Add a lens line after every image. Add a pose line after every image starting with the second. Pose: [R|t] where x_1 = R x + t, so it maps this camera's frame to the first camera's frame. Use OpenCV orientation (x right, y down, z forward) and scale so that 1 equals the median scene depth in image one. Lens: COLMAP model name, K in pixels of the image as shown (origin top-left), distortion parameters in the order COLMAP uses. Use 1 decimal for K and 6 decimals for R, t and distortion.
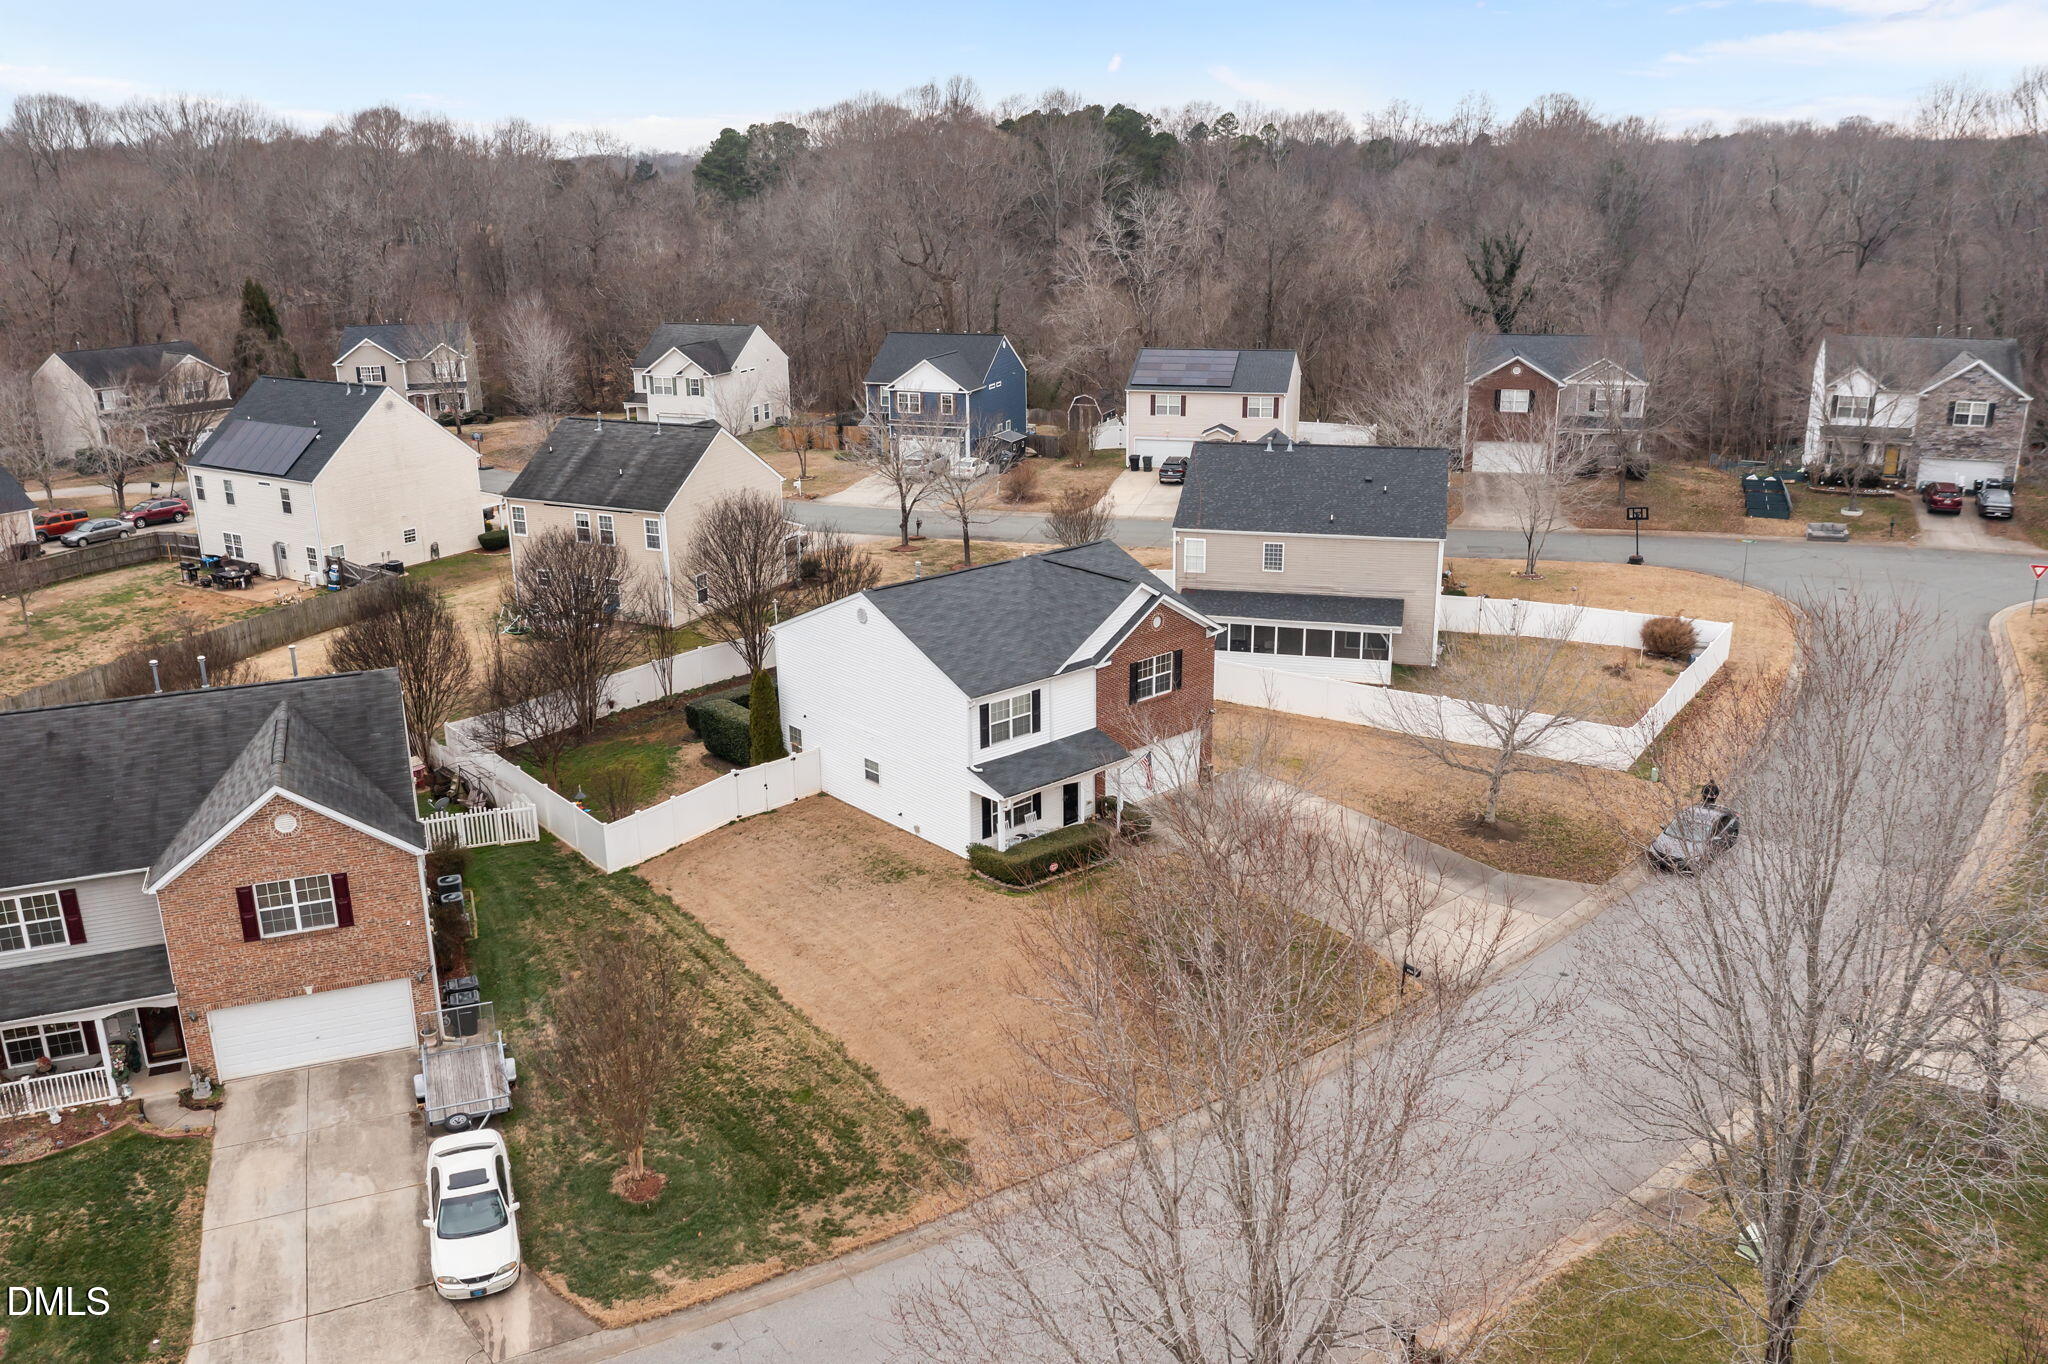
lens RADIAL K [[1633.1, 0, 937.8], [0, 1633.1, 683.5], [0, 0, 1]] dist [-0.050741, -0.003332]
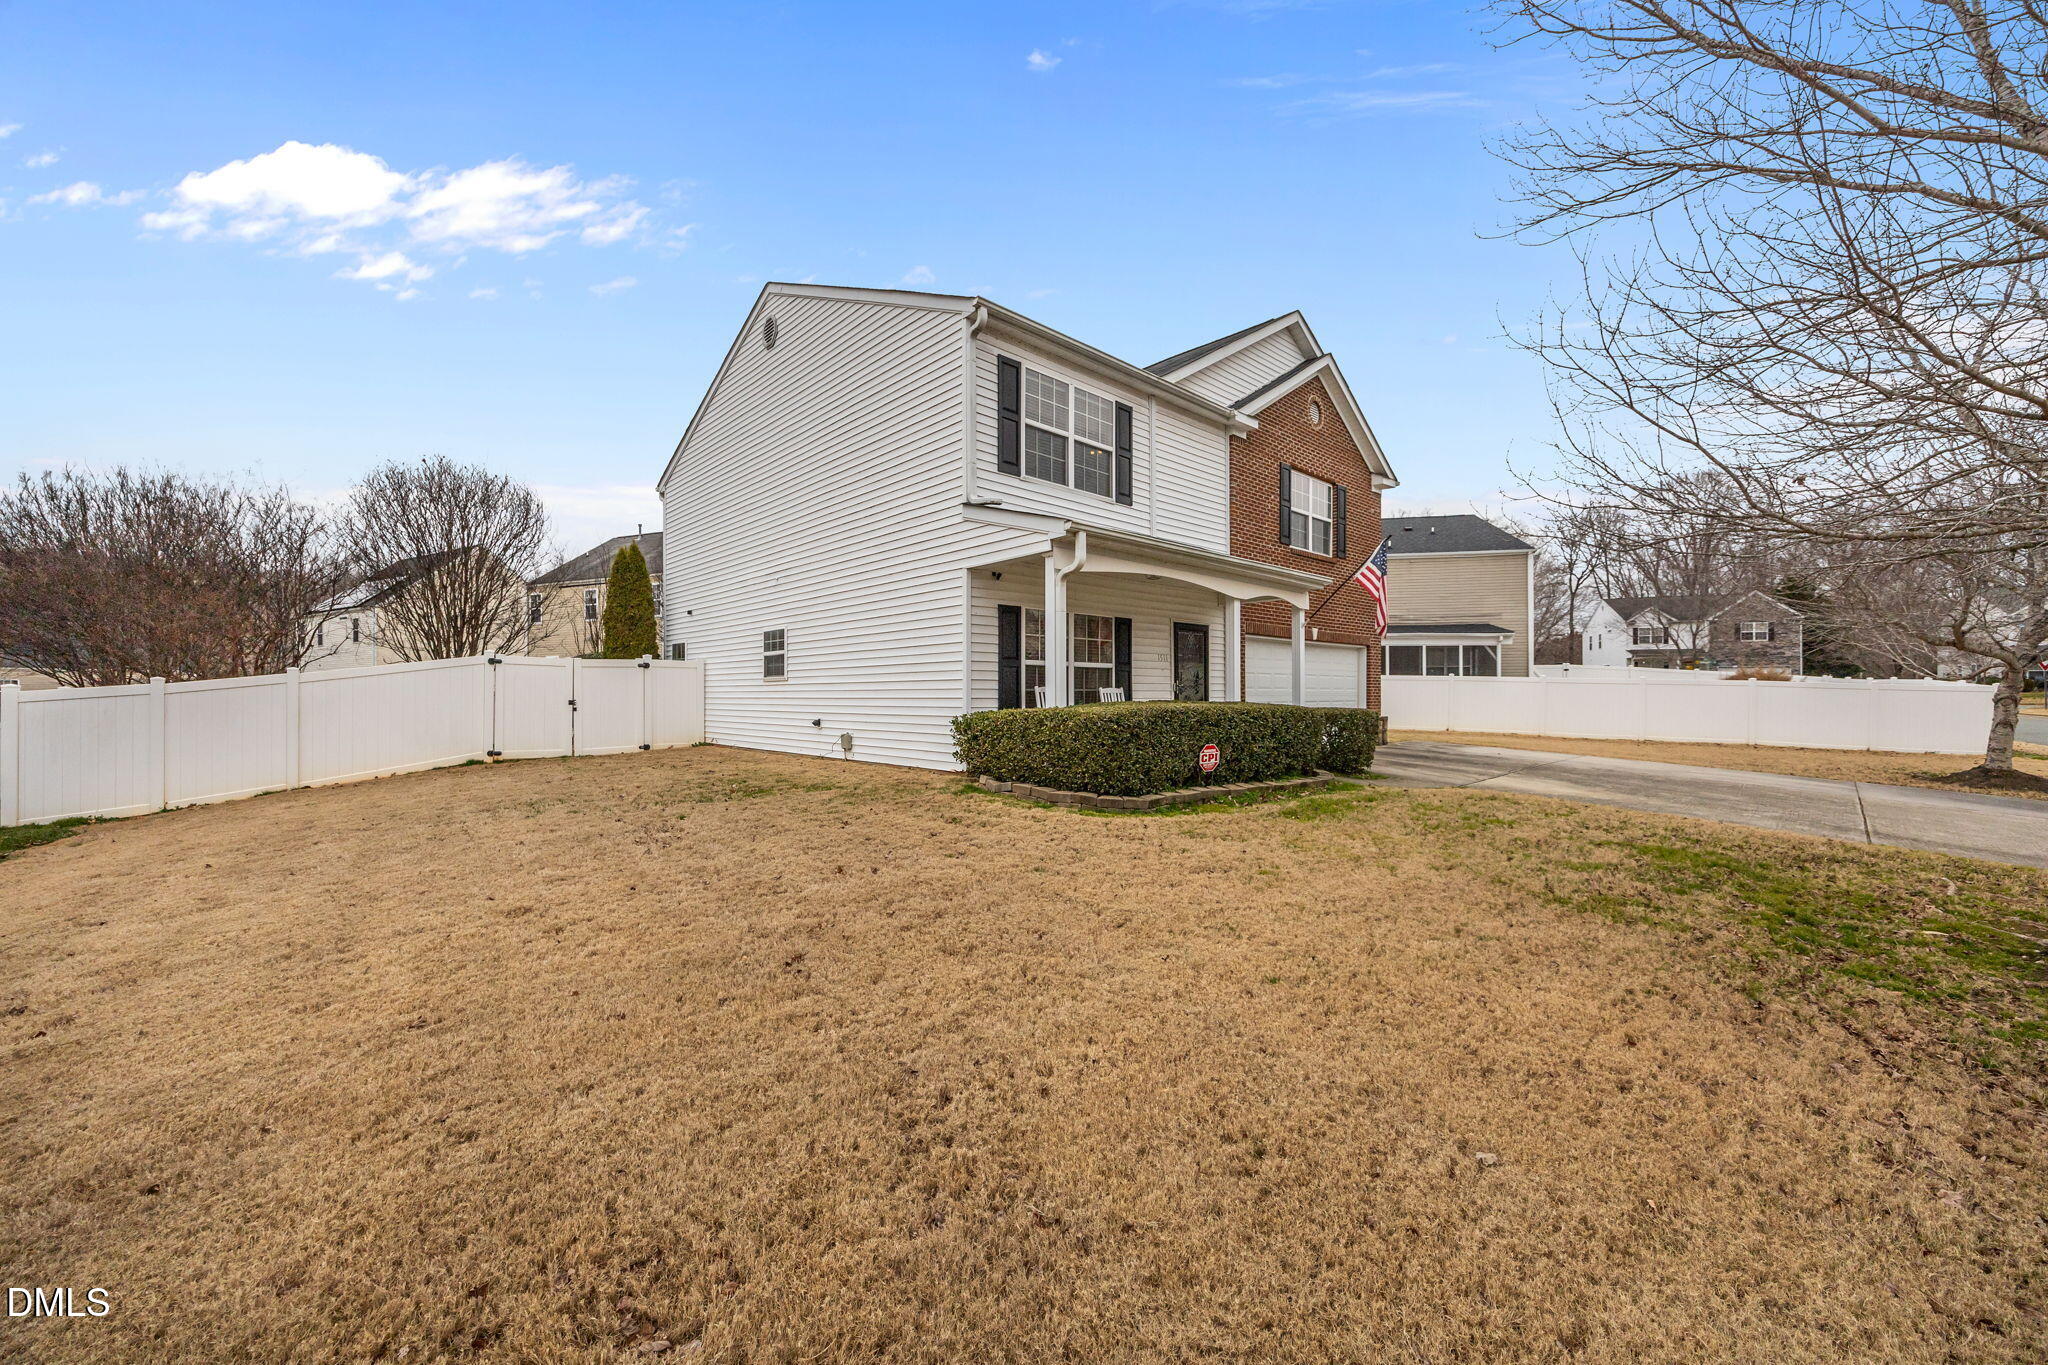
lens RADIAL K [[790.5, 0, 1017.1], [0, 790.5, 700.4], [0, 0, 1]] dist [-0.008821, 0.000173]
pose [[0.997941, 0.028201, 0.057598, 0.020654], [-0.010093, 0.955993, -0.293215, 0.143843], [-0.063332, 0.292030, 0.954310, 0.812384]]
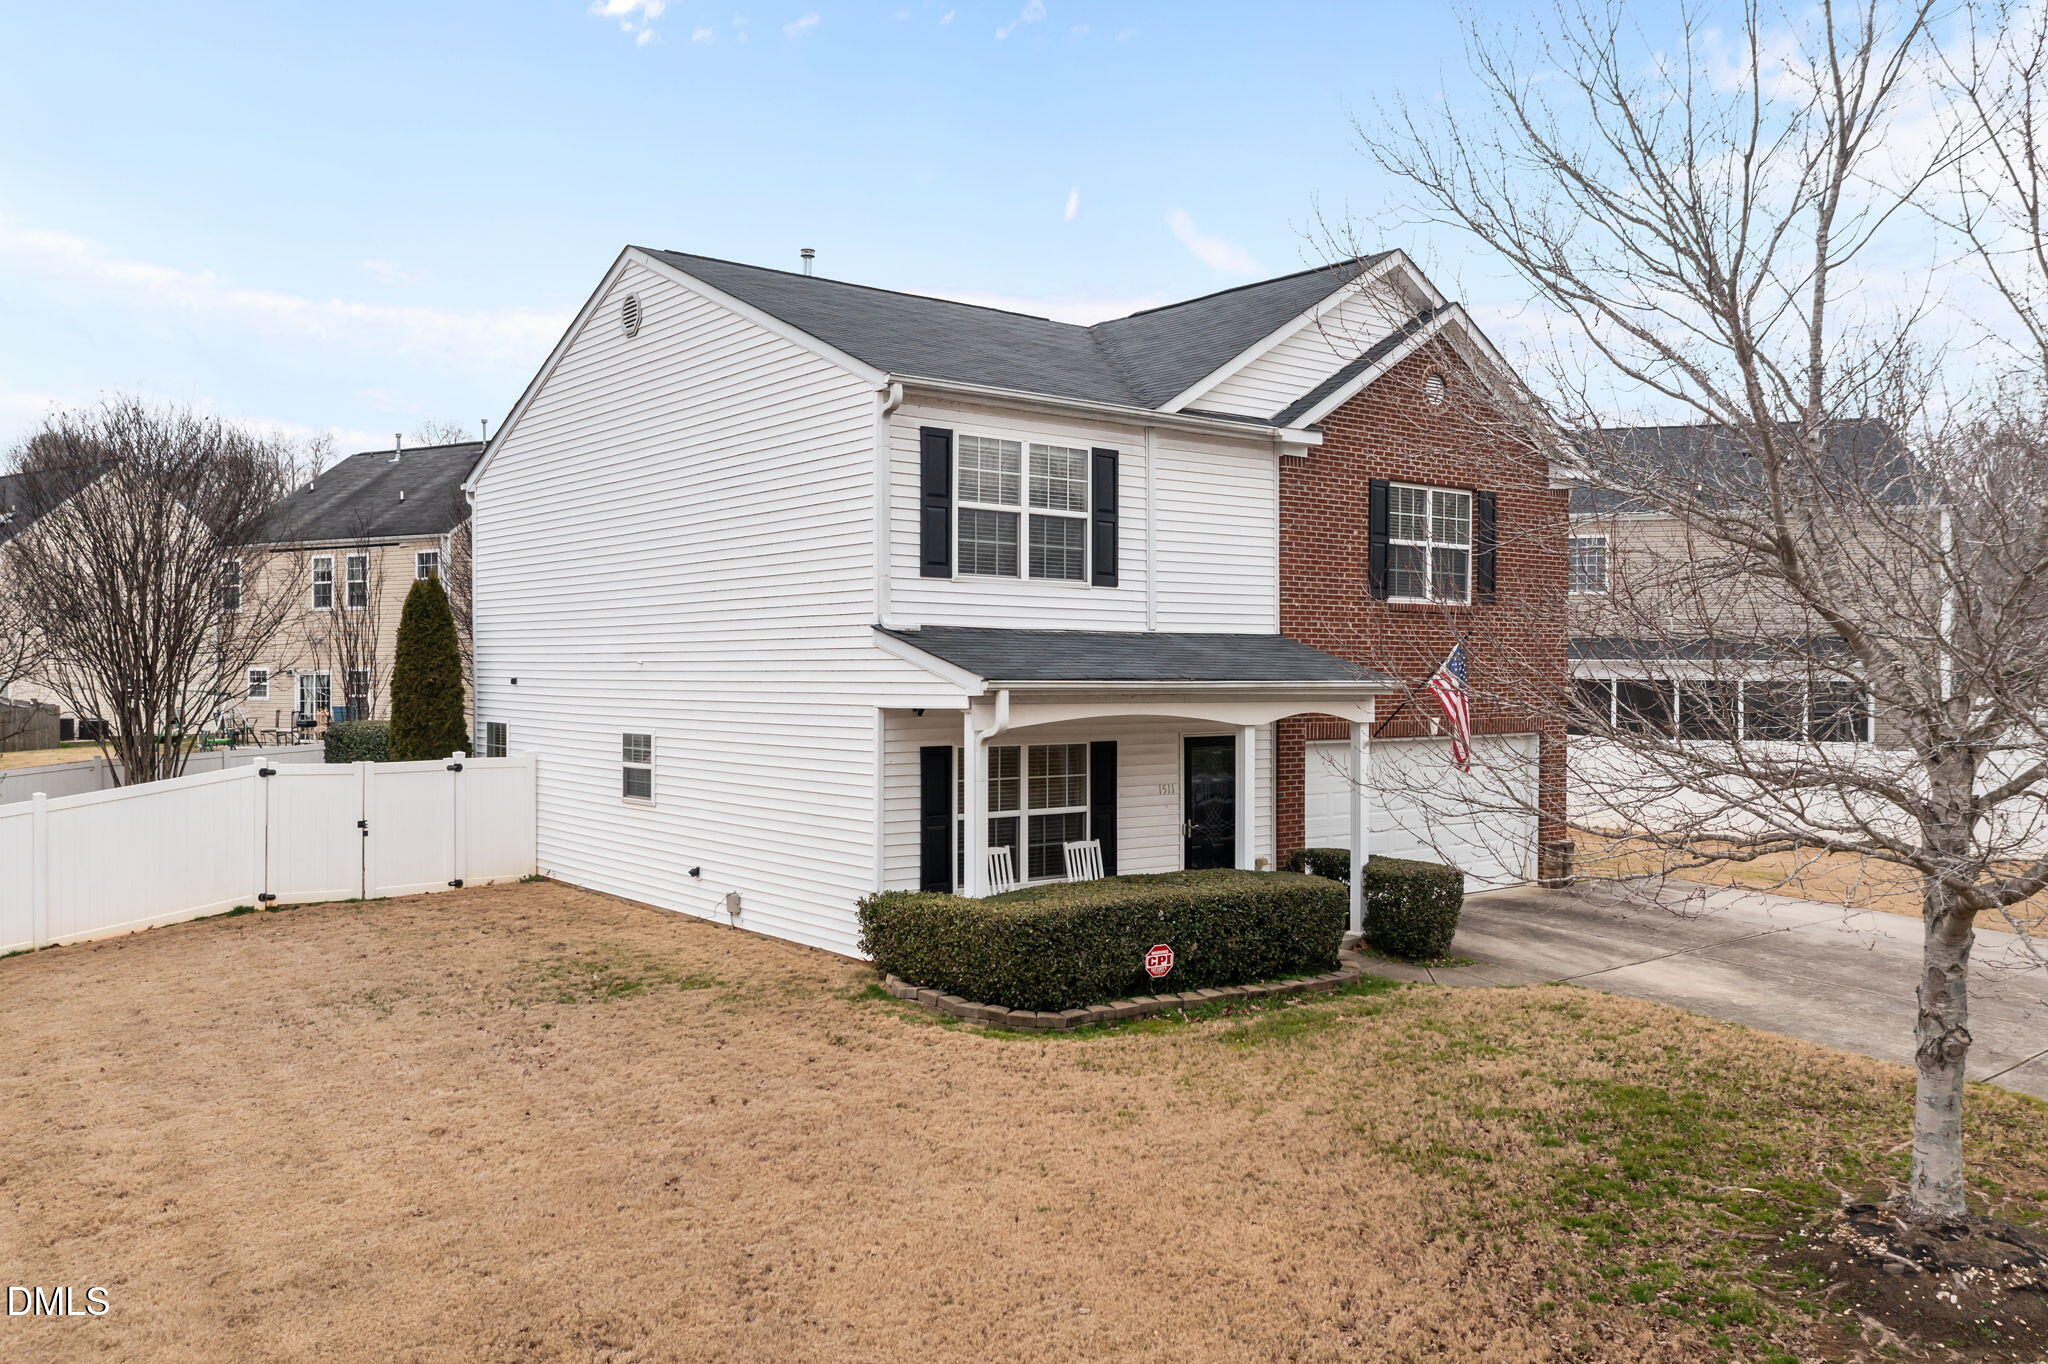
lens RADIAL K [[1633.1, 0, 937.8], [0, 1633.1, 683.5], [0, 0, 1]] dist [-0.050741, -0.003332]
pose [[0.998473, 0.028673, -0.047227, 0.043124], [-0.041182, 0.956084, -0.290185, 0.143763], [0.036832, 0.291687, 0.955804, 0.694206]]
